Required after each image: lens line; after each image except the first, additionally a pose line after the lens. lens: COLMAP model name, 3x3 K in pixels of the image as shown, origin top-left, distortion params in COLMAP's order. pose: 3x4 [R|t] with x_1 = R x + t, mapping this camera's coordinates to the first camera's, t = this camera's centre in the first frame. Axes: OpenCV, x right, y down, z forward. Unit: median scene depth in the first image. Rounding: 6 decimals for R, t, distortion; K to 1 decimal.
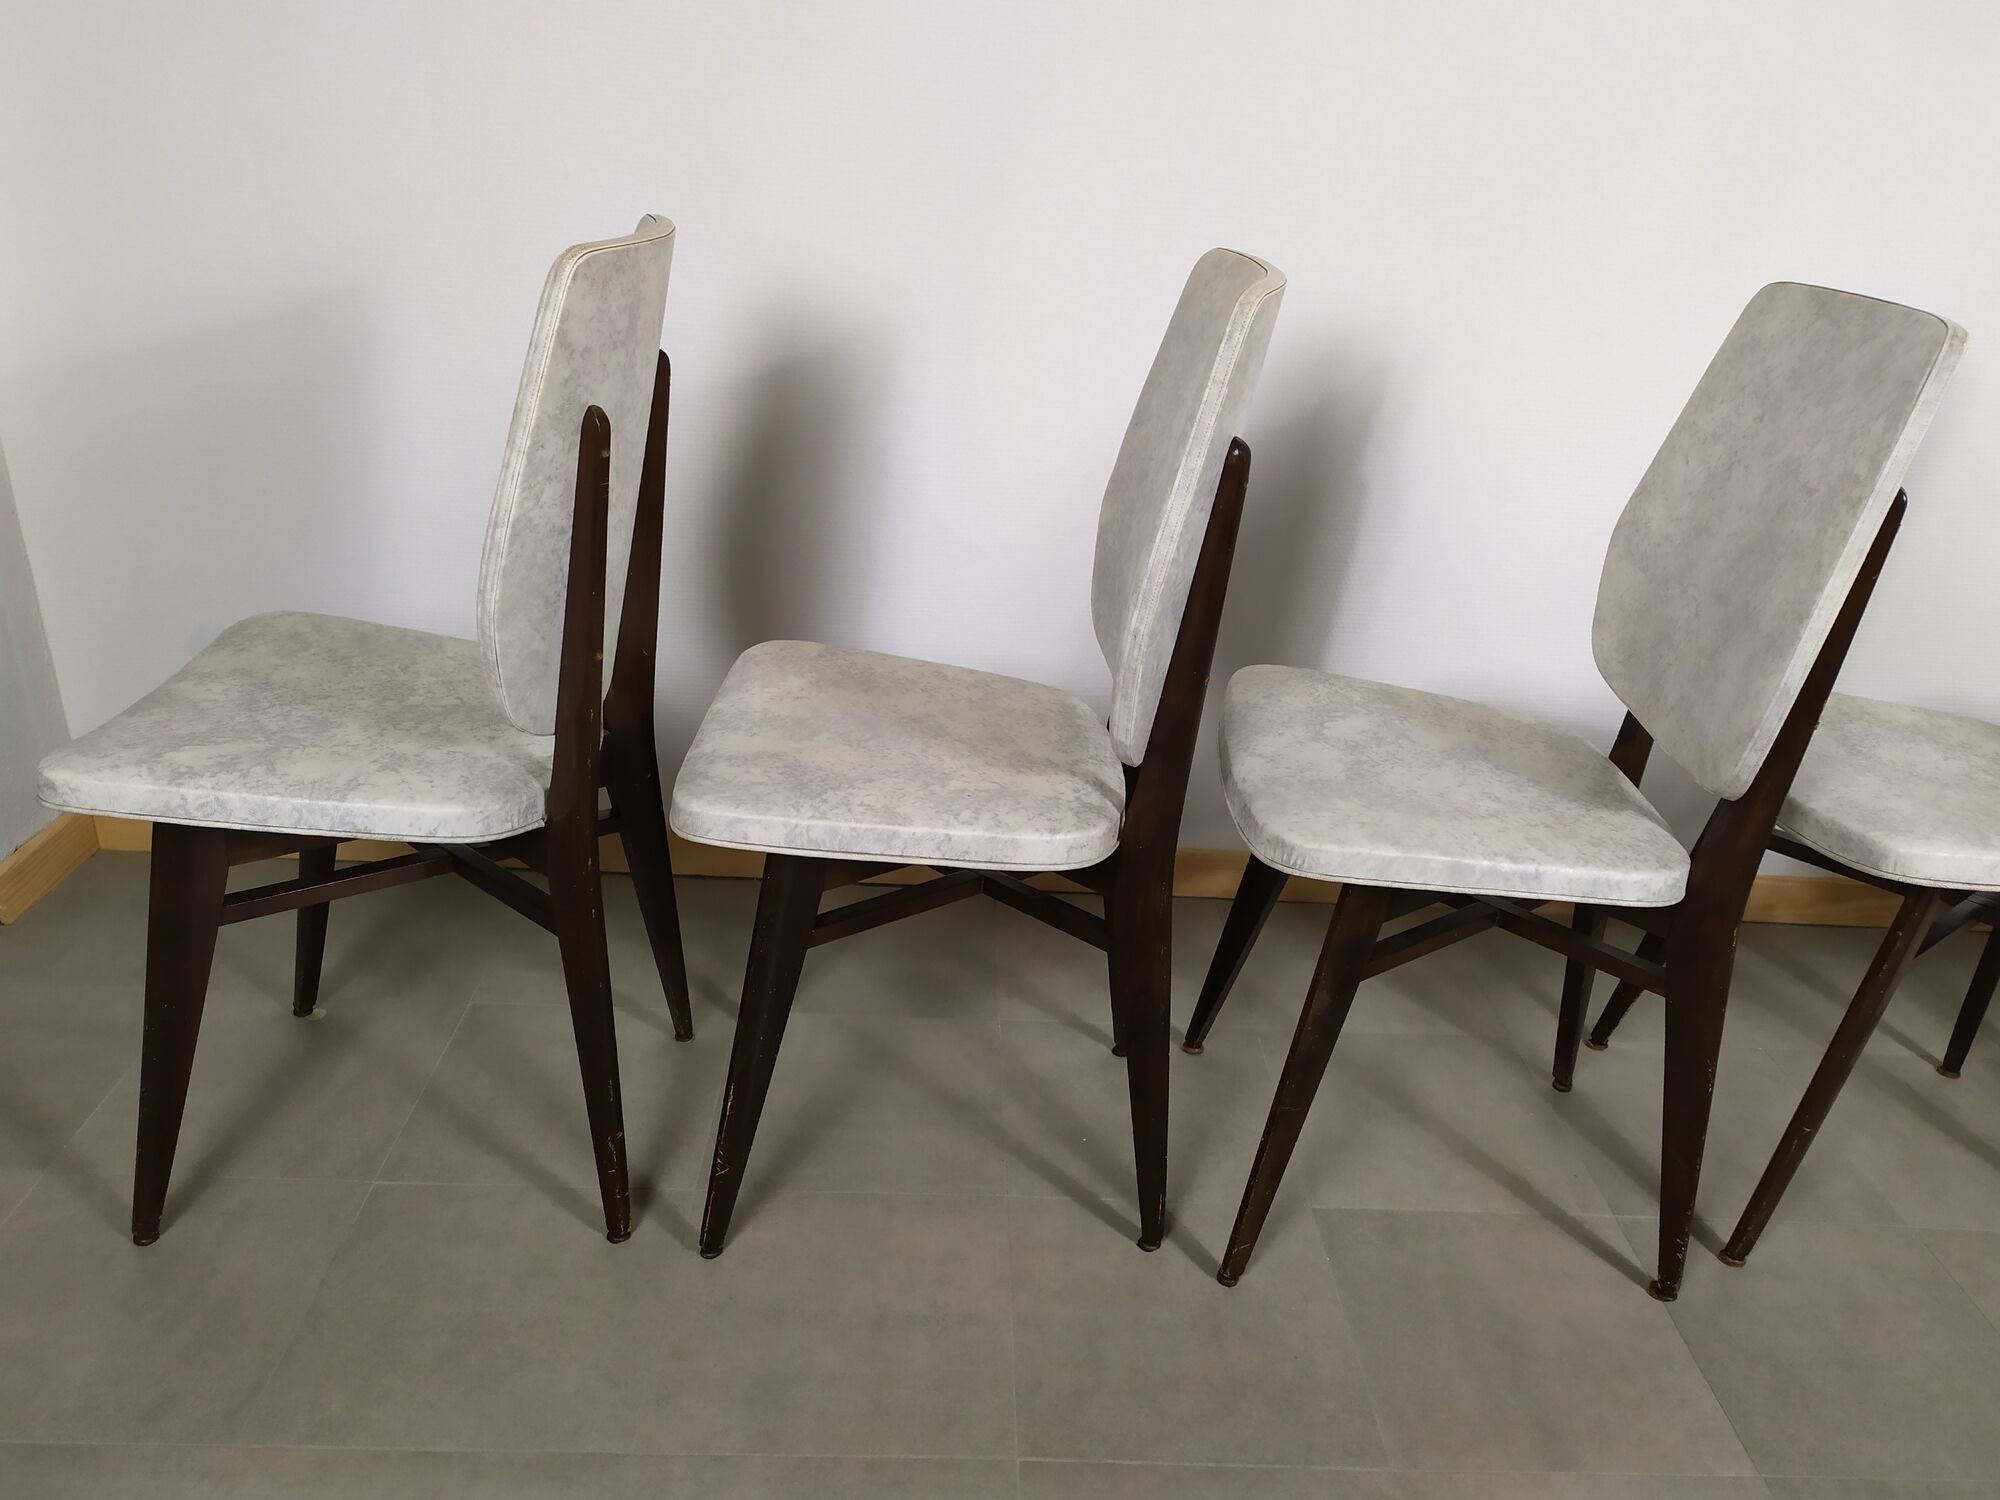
lens RADIAL K [[1496.5, 0, 1007.4], [0, 1496.5, 741.7], [0, 0, 1]] dist [0.061962, -0.069239]
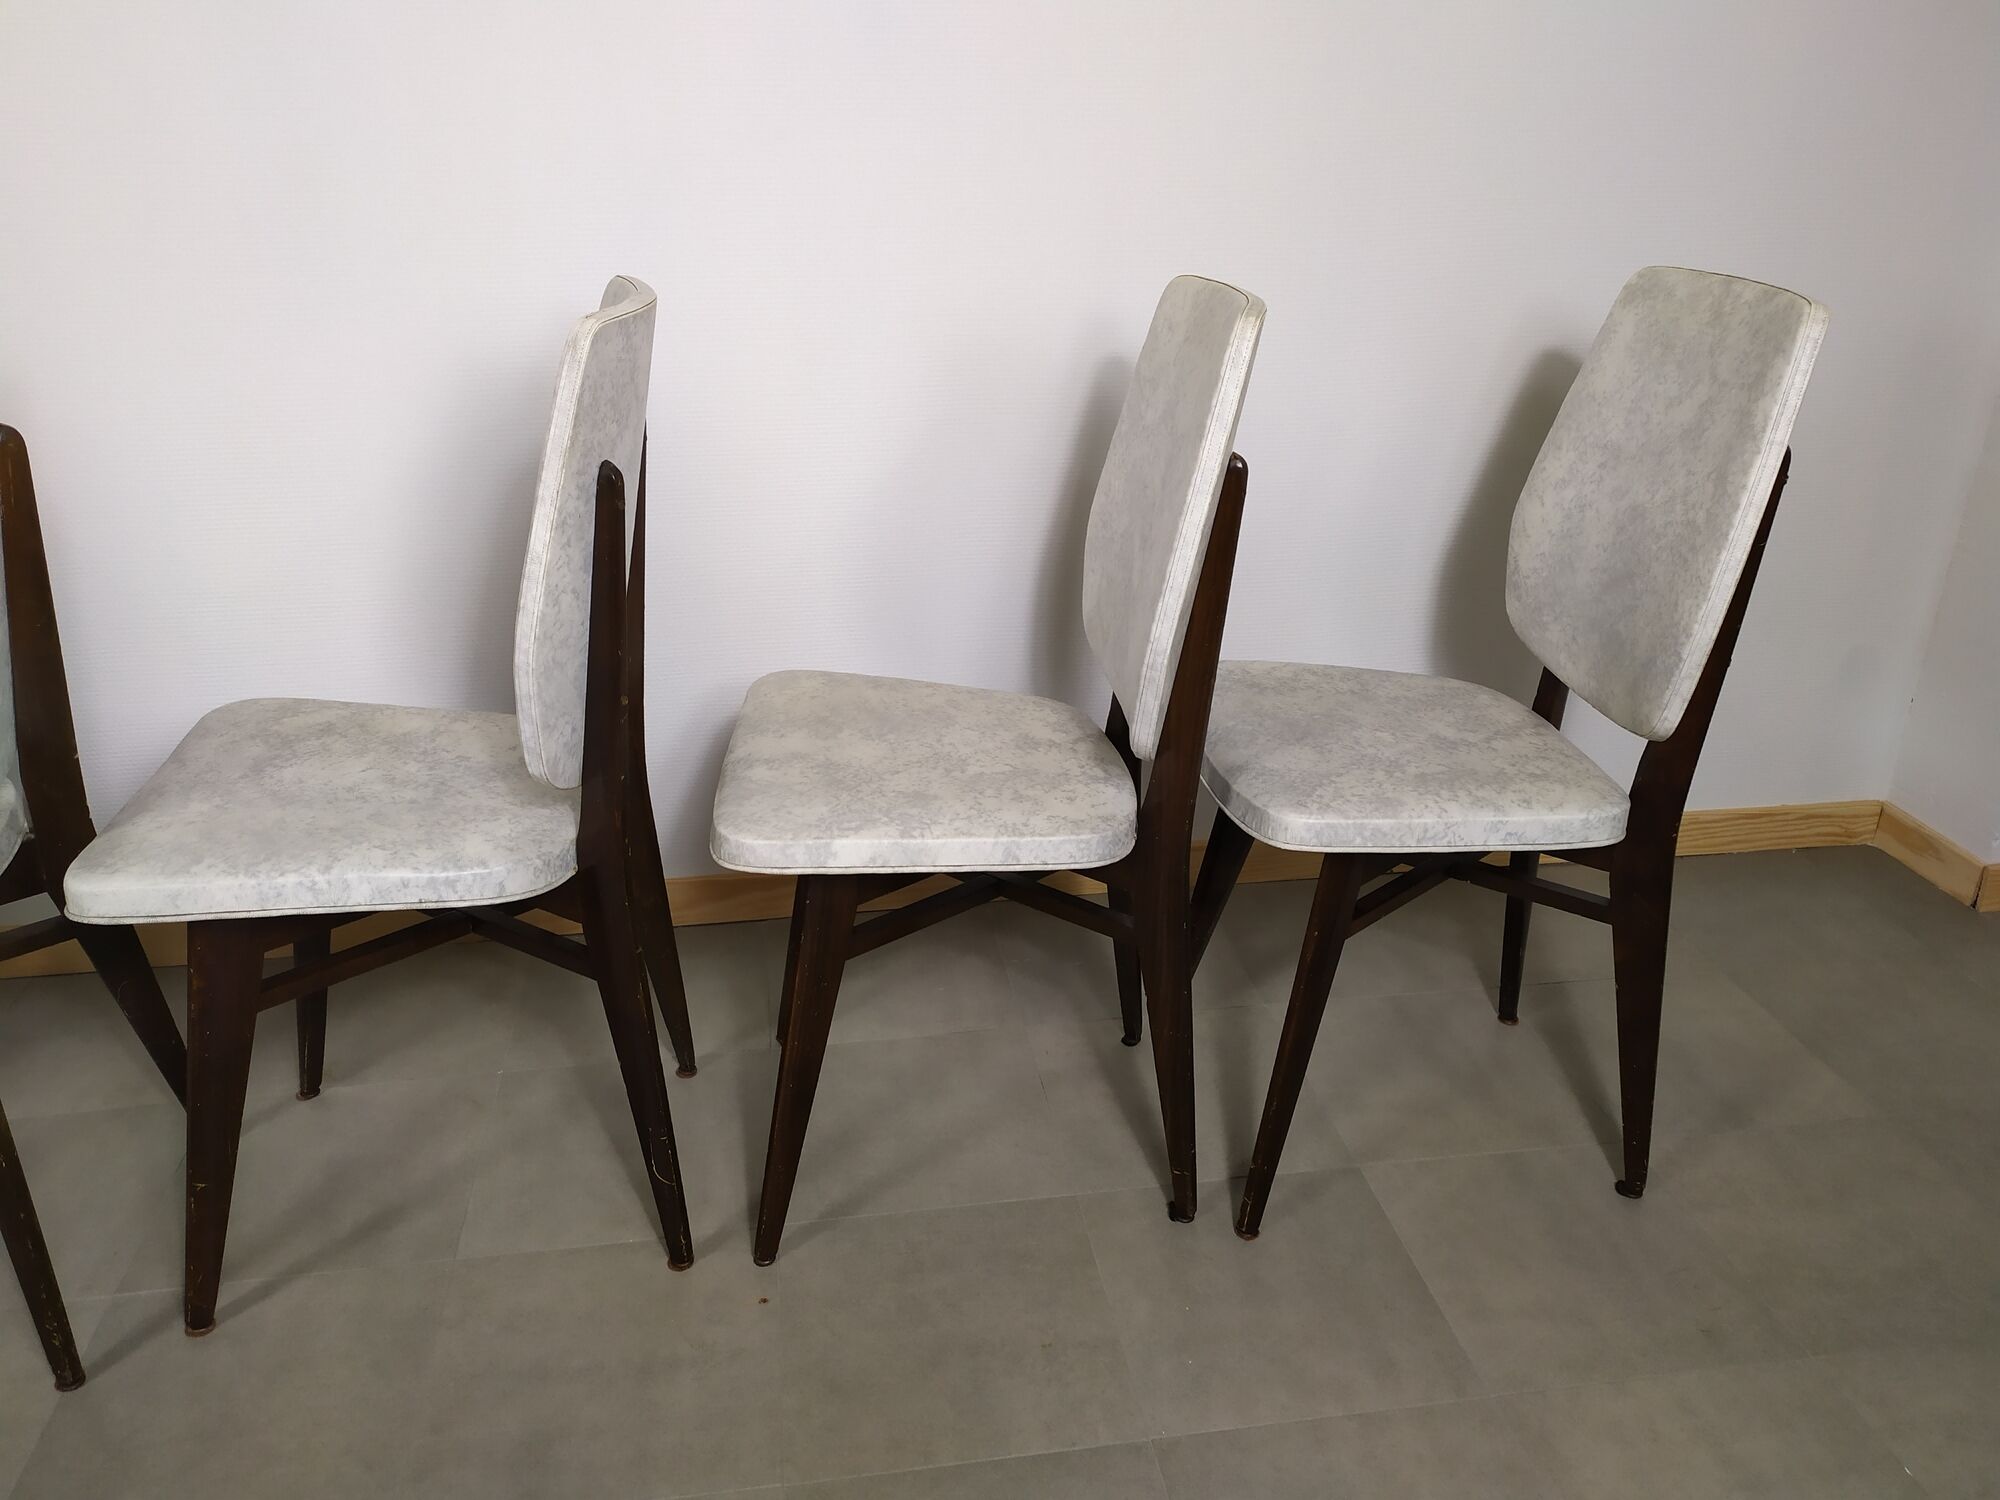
lens RADIAL K [[1477.7, 0, 999.5], [0, 1477.7, 754.7], [0, 0, 1]] dist [0.070160, -0.082016]
pose [[0.989687, -0.106318, 0.096000, 1.070101], [0.106678, 0.994293, 0.001385, 0.048957], [-0.095599, 0.008871, 0.995380, 0.037765]]
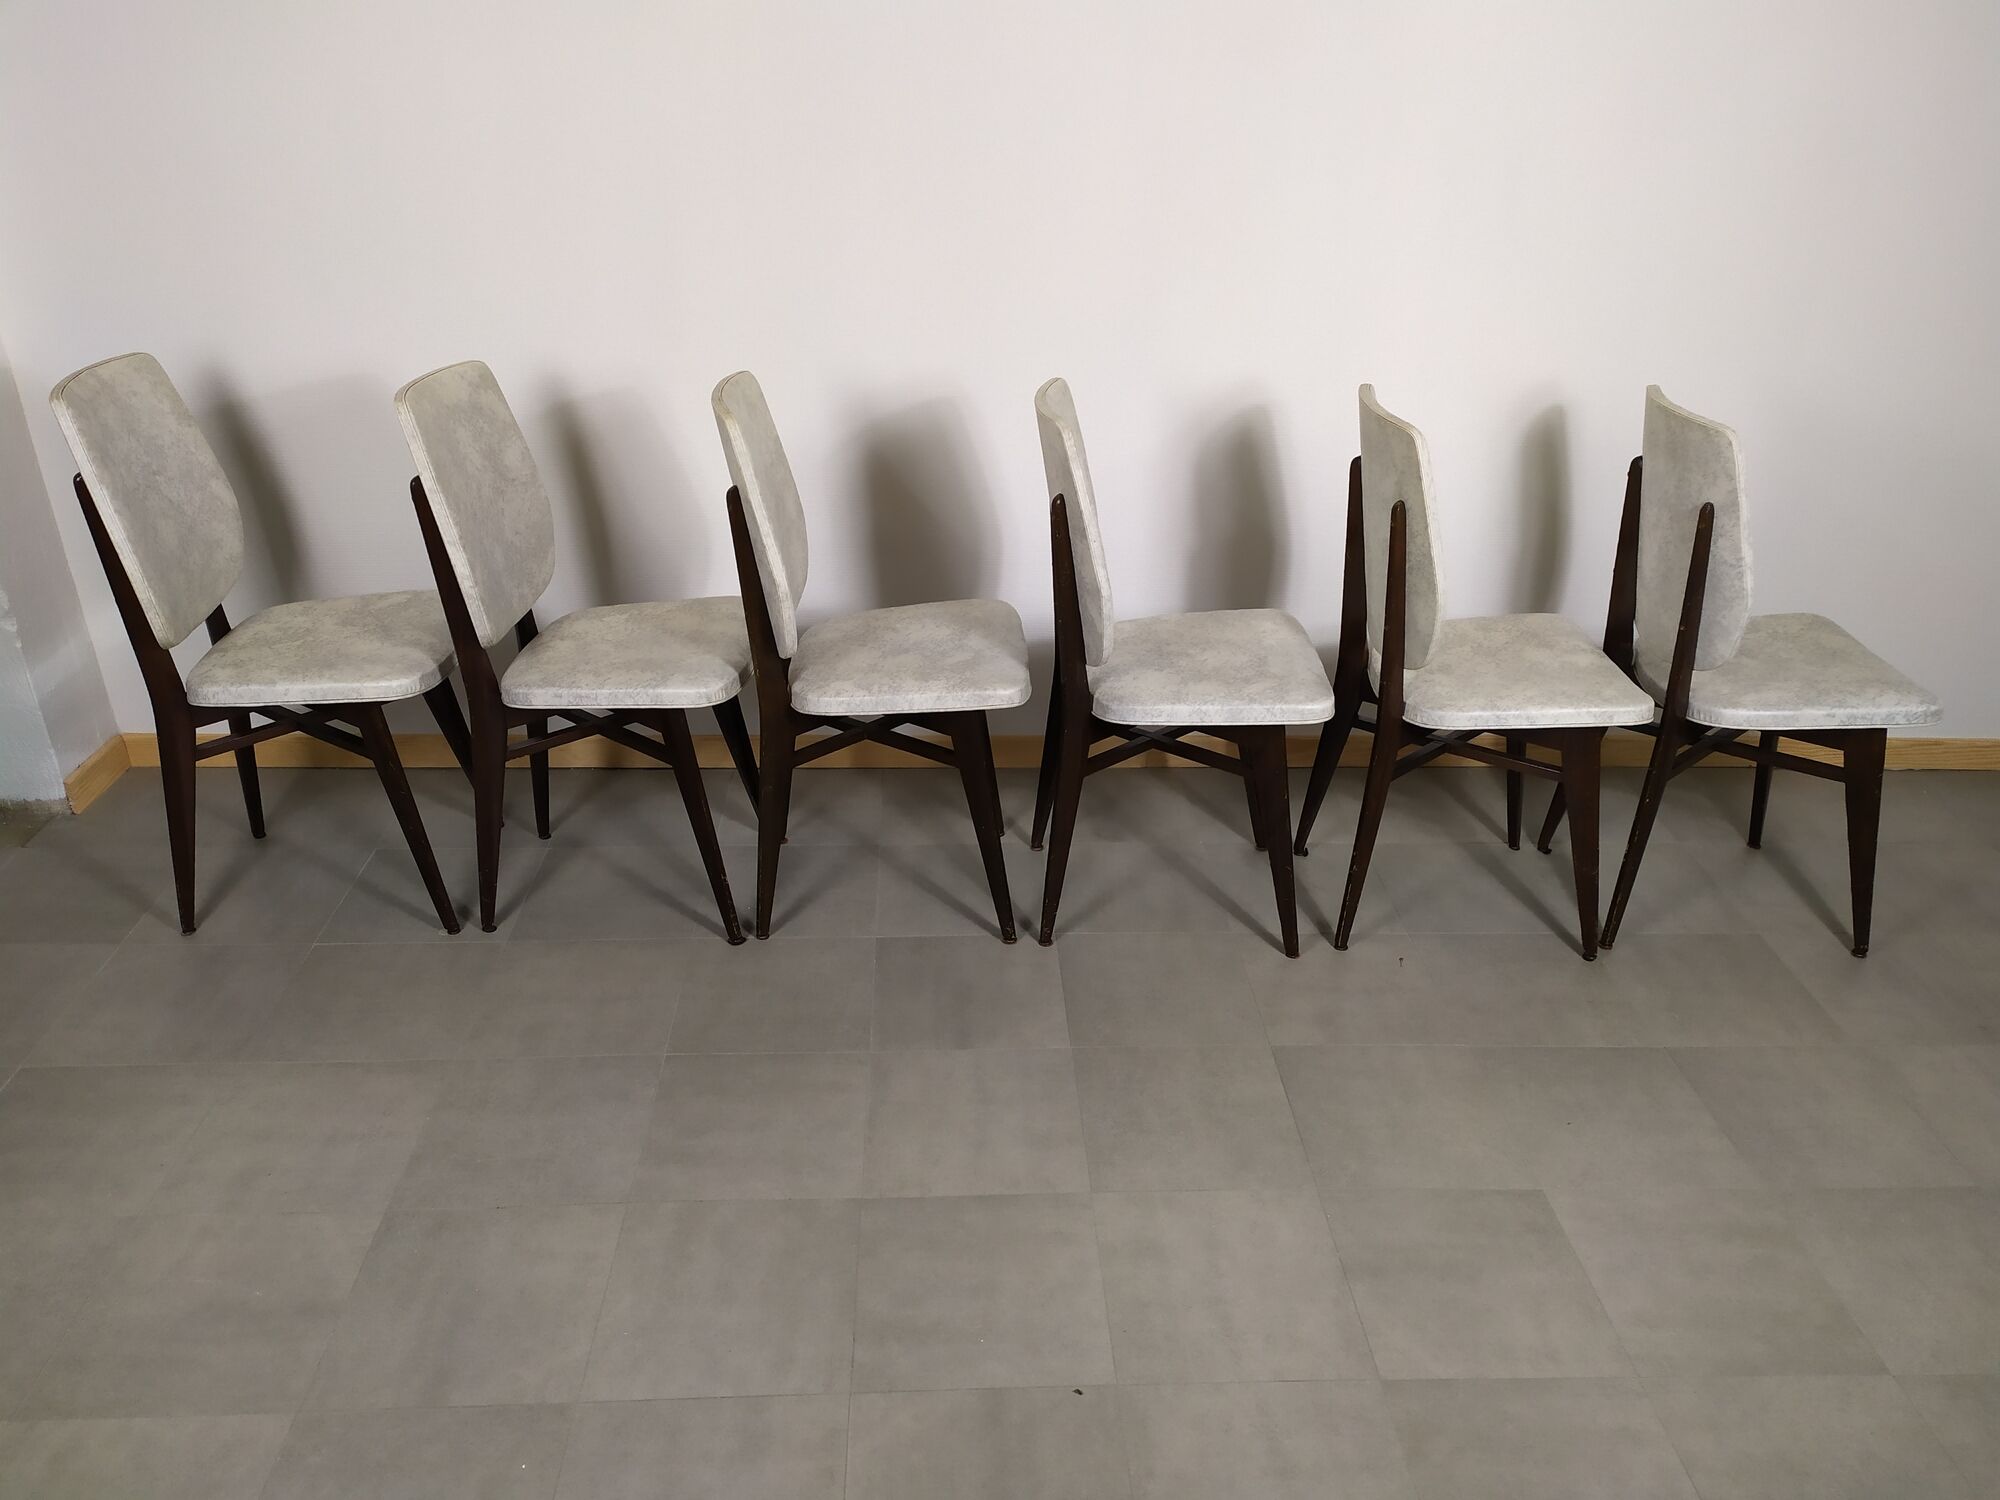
lens RADIAL K [[1477.7, 0, 999.5], [0, 1477.7, 754.7], [0, 0, 1]] dist [0.070160, -0.082016]
pose [[0.999009, -0.044492, 0.001171, 0.417712], [0.044361, 0.997517, 0.054705, 0.023590], [-0.003602, -0.054599, 0.998502, -0.779995]]
